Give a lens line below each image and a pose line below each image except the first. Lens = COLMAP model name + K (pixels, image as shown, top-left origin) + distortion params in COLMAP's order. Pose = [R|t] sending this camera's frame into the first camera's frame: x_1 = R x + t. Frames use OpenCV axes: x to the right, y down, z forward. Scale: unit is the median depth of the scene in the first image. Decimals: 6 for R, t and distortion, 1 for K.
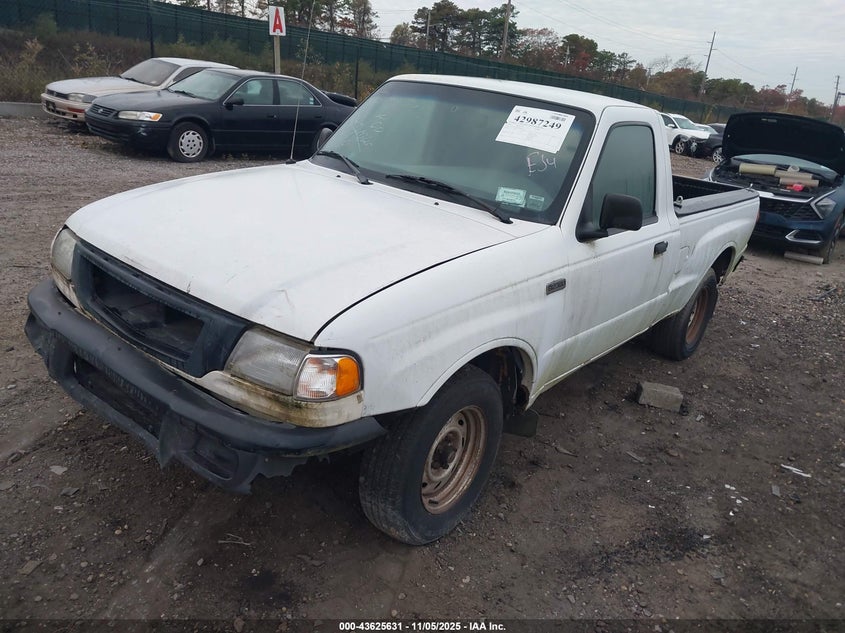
lens RADIAL K [[685.1, 0, 422.5], [0, 685.1, 316.5], [0, 0, 1]] dist [0.138274, -0.281131]
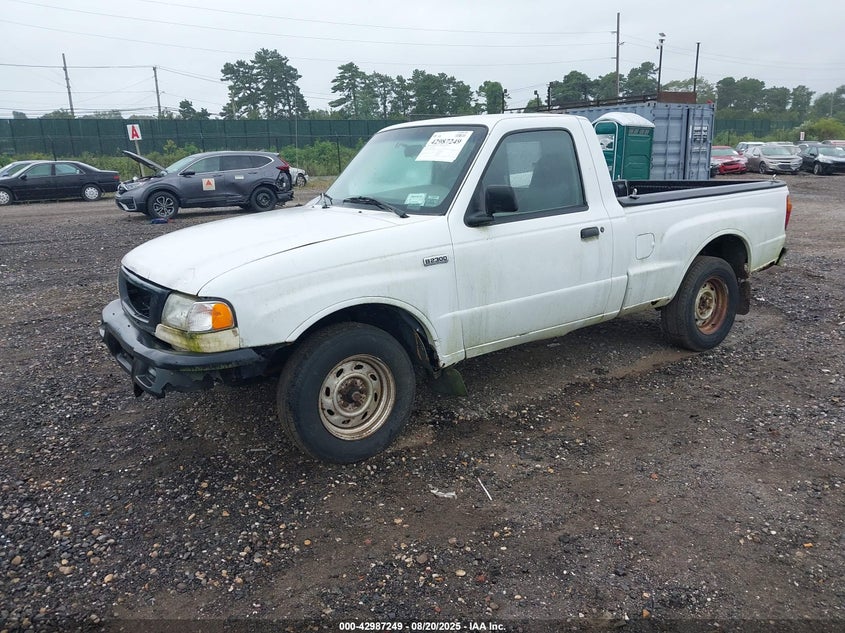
lens RADIAL K [[685.1, 0, 422.5], [0, 685.1, 316.5], [0, 0, 1]] dist [0.138274, -0.281131]
pose [[0.935329, -0.092973, -0.341345, 0.562876], [0.048339, 0.989387, -0.137026, 0.219527], [0.350462, 0.111664, 0.929896, -0.159934]]
